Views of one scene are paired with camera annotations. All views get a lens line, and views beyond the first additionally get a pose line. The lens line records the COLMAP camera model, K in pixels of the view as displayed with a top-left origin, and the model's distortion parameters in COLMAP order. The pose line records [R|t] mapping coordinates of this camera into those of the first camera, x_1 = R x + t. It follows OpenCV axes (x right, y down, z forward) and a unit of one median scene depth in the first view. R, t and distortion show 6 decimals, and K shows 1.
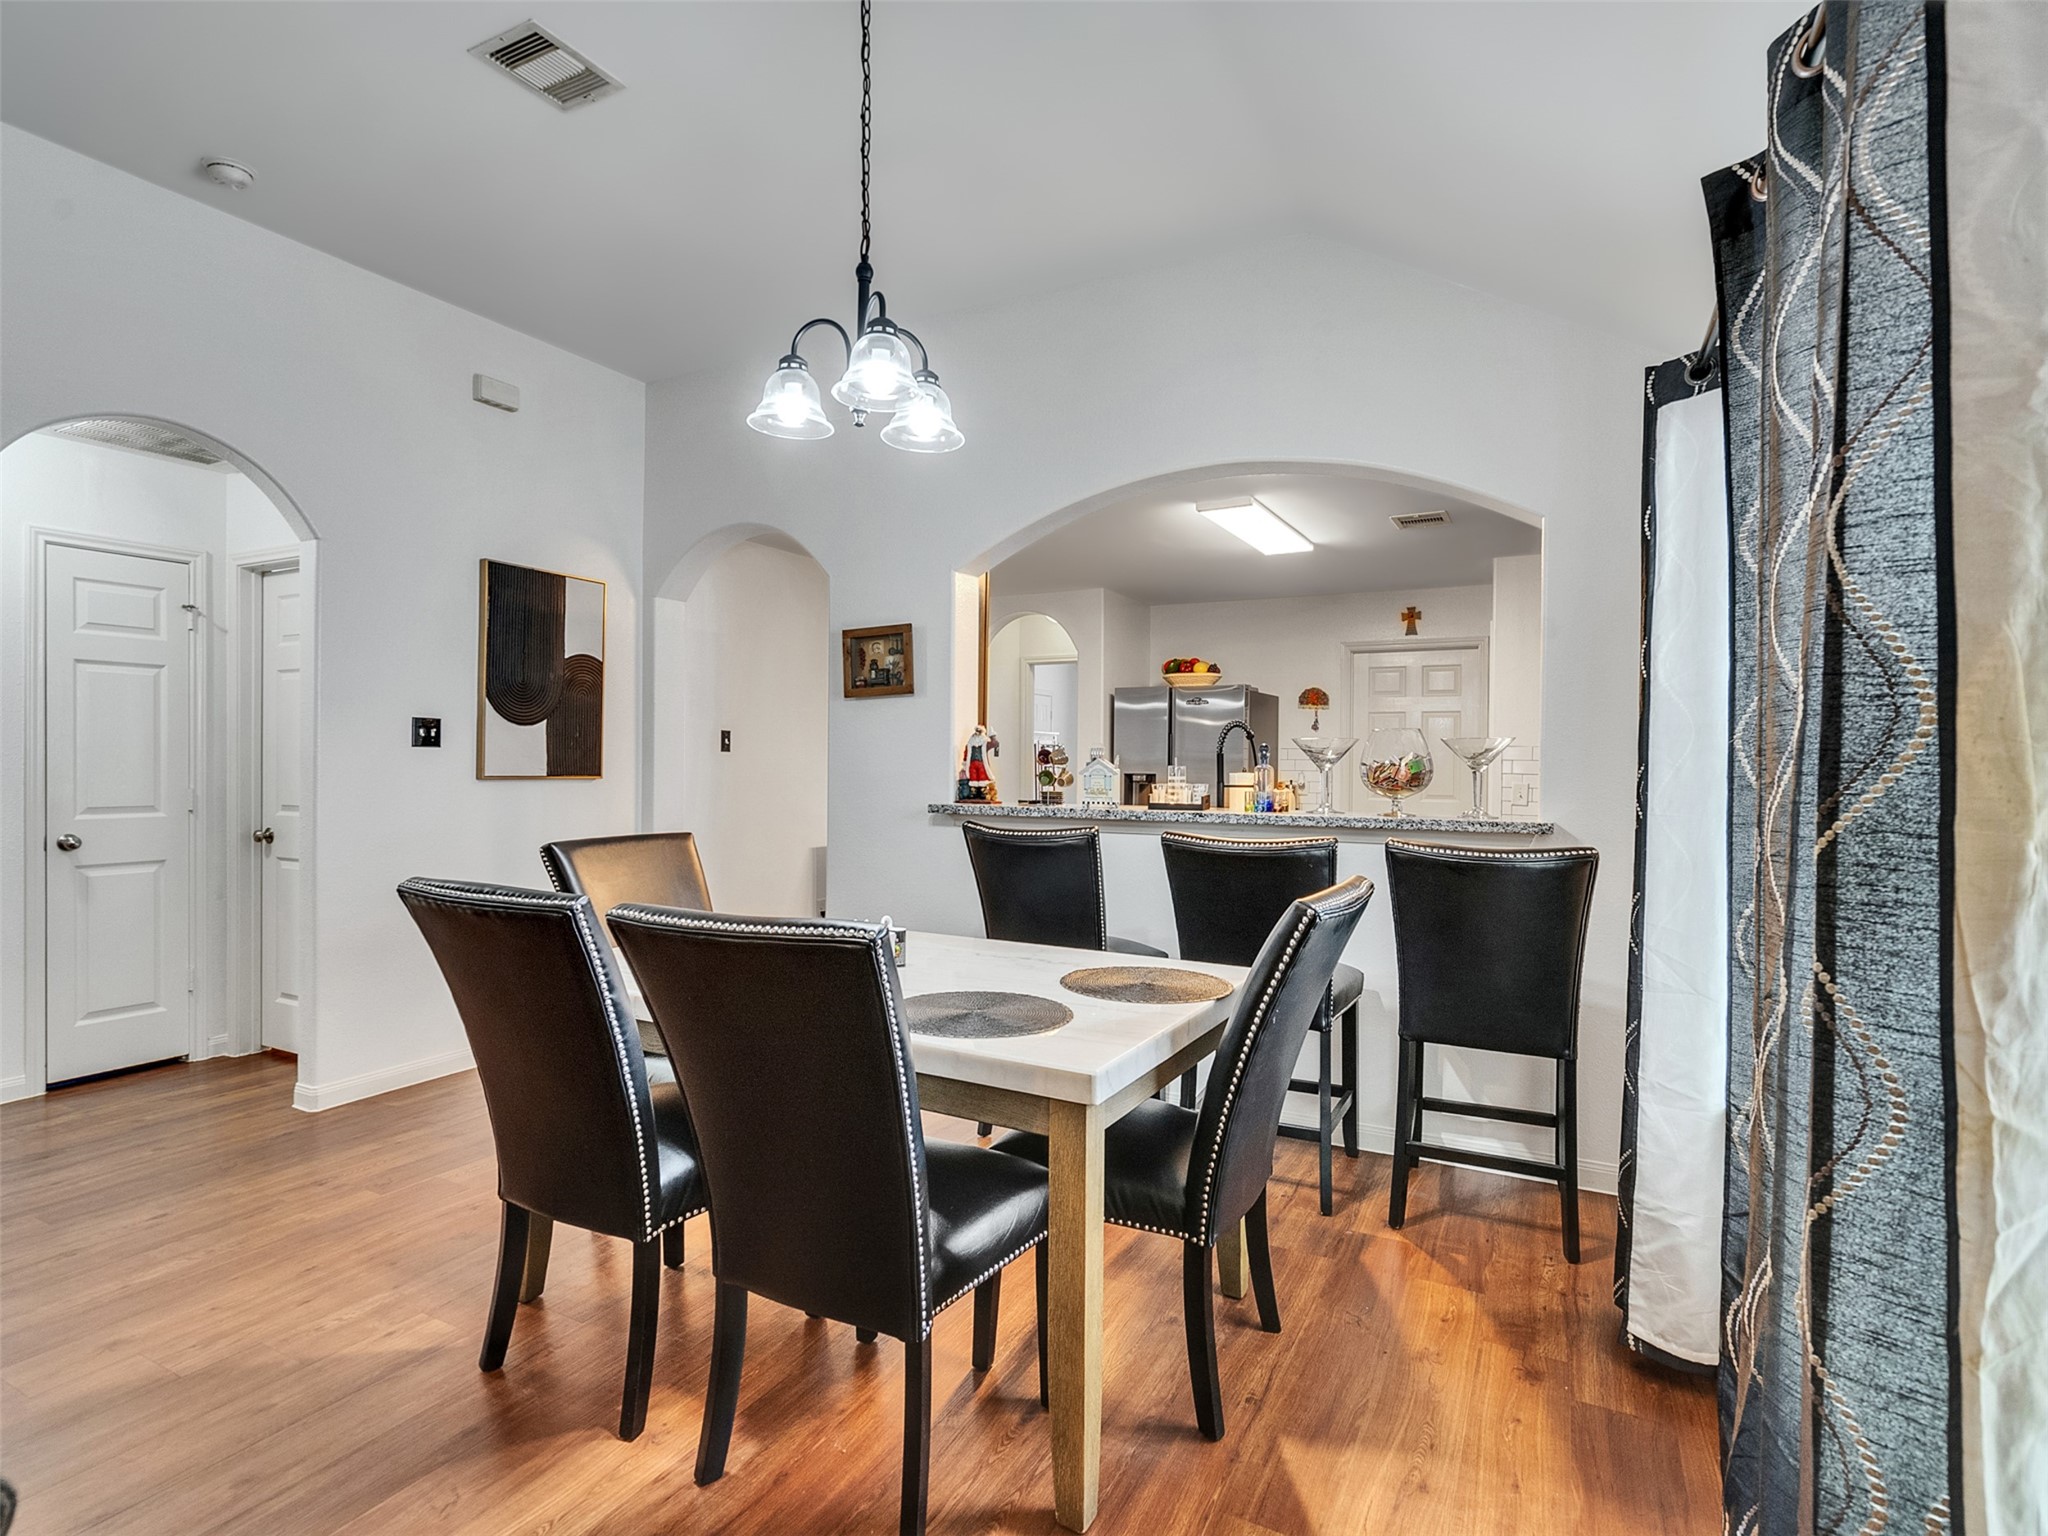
lens RADIAL K [[1052.1, 0, 1014.3], [0, 1052.1, 764.8], [0, 0, 1]] dist [-0.003474, 0.005533]
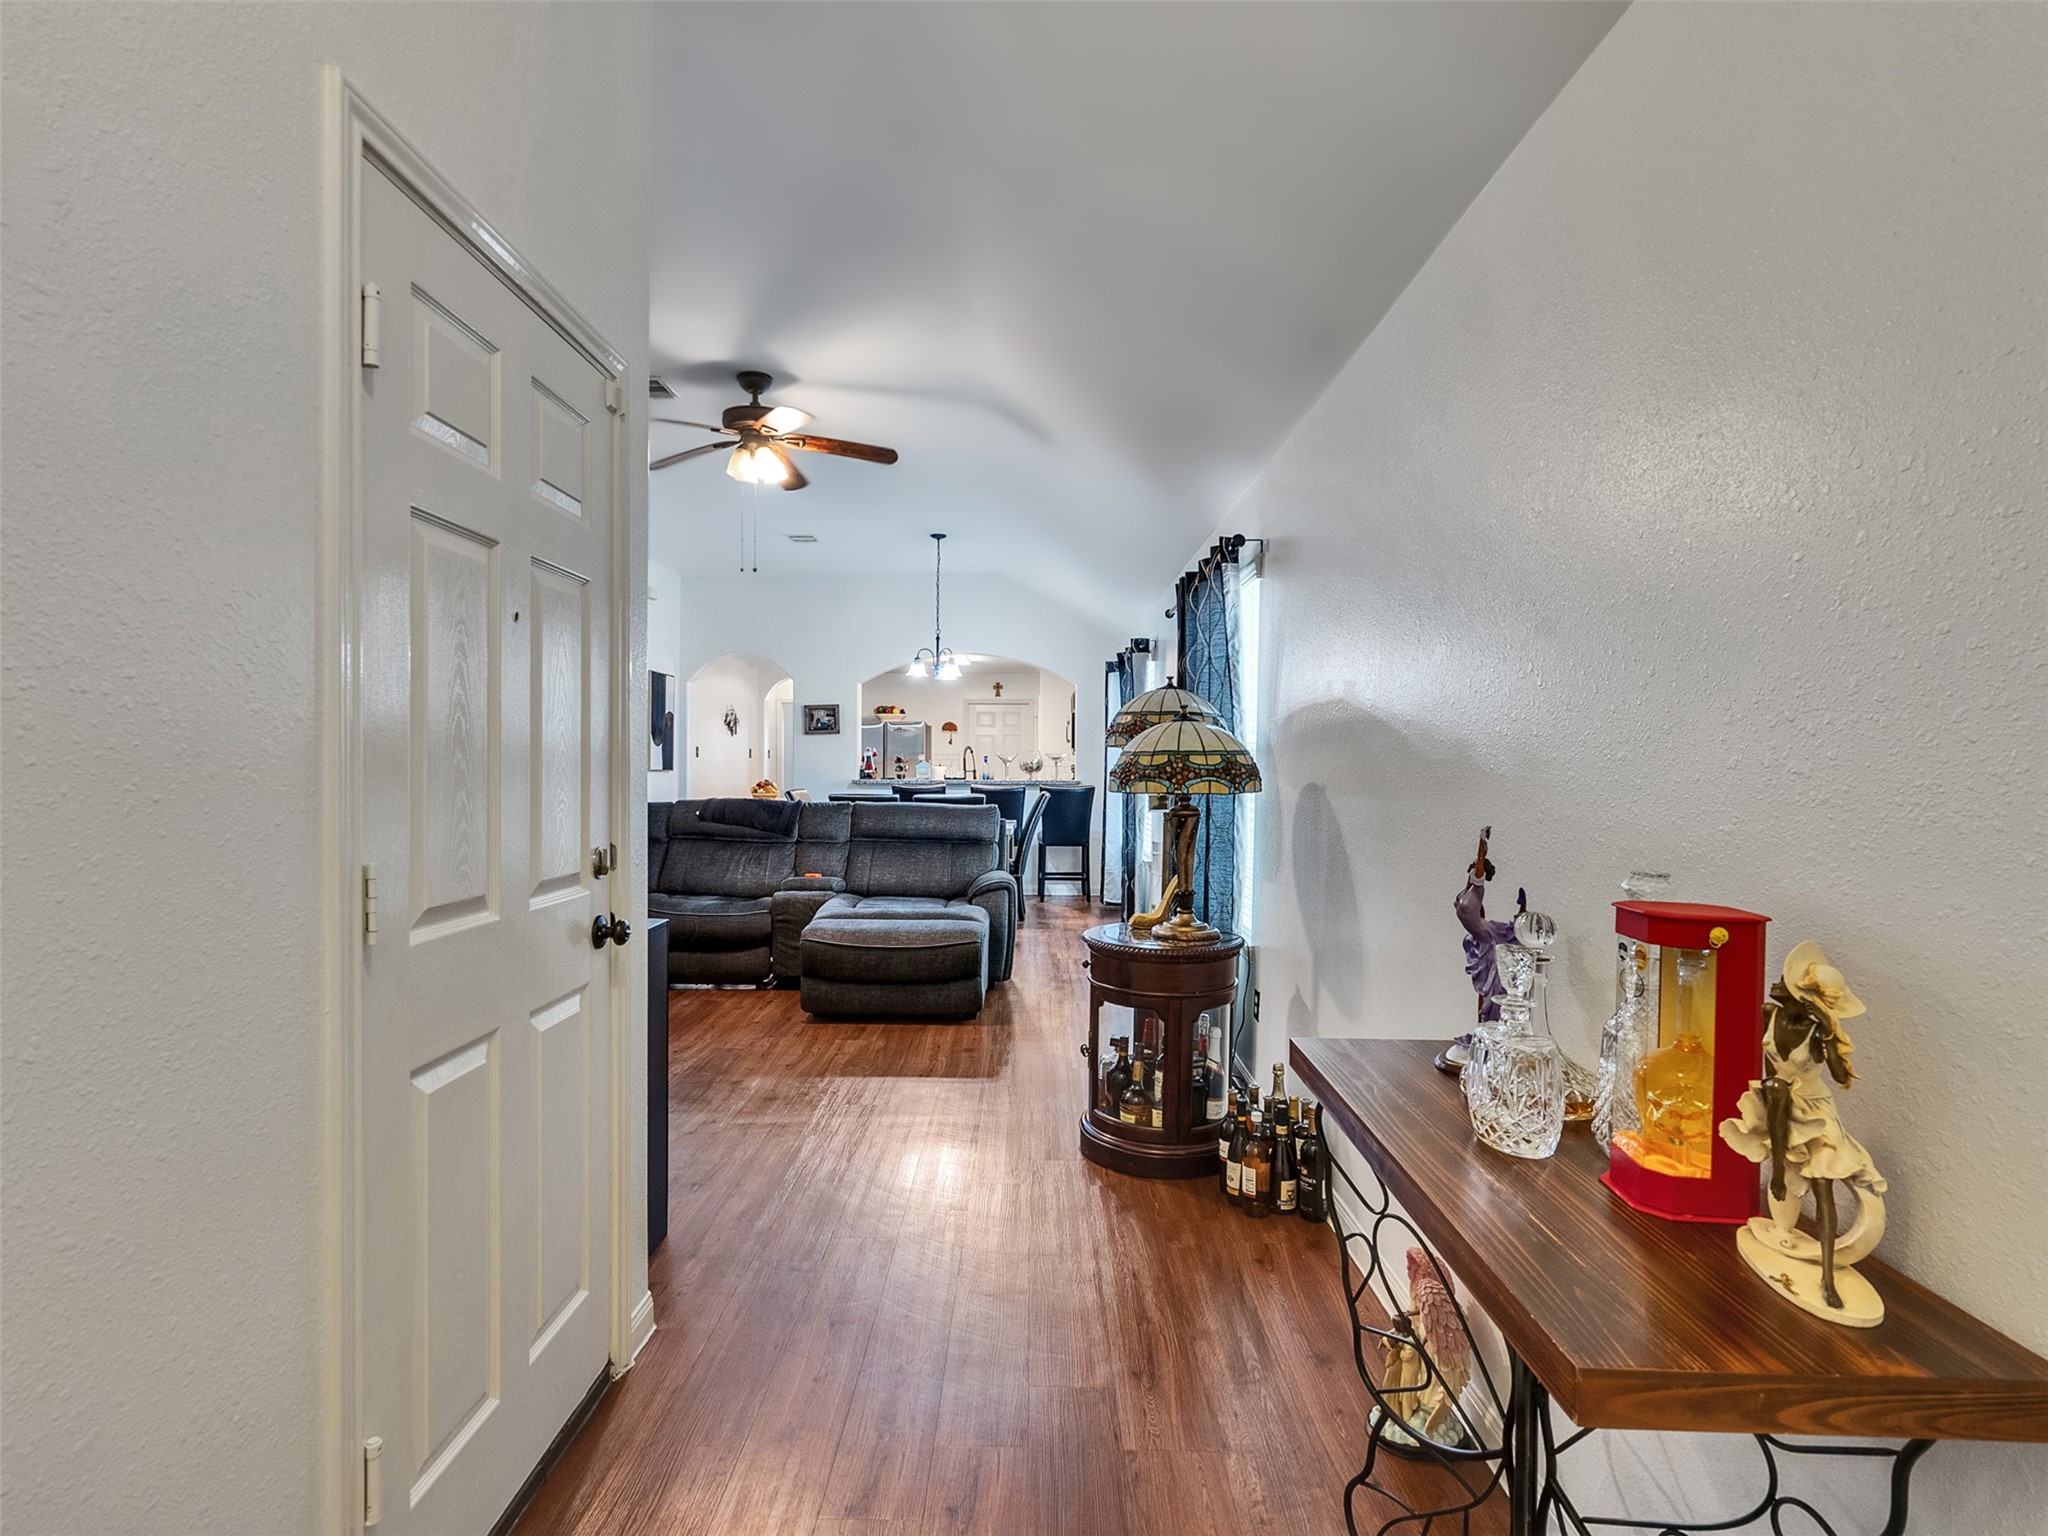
lens RADIAL K [[1052.1, 0, 1025.1], [0, 1052.1, 767.8], [0, 0, 1]] dist [-0.003474, 0.005533]
pose [[0.886422, -0.007175, 0.462823, -0.825501], [0.004353, 0.999965, 0.007165, -0.006191], [-0.462858, -0.004337, 0.886422, -1.301187]]
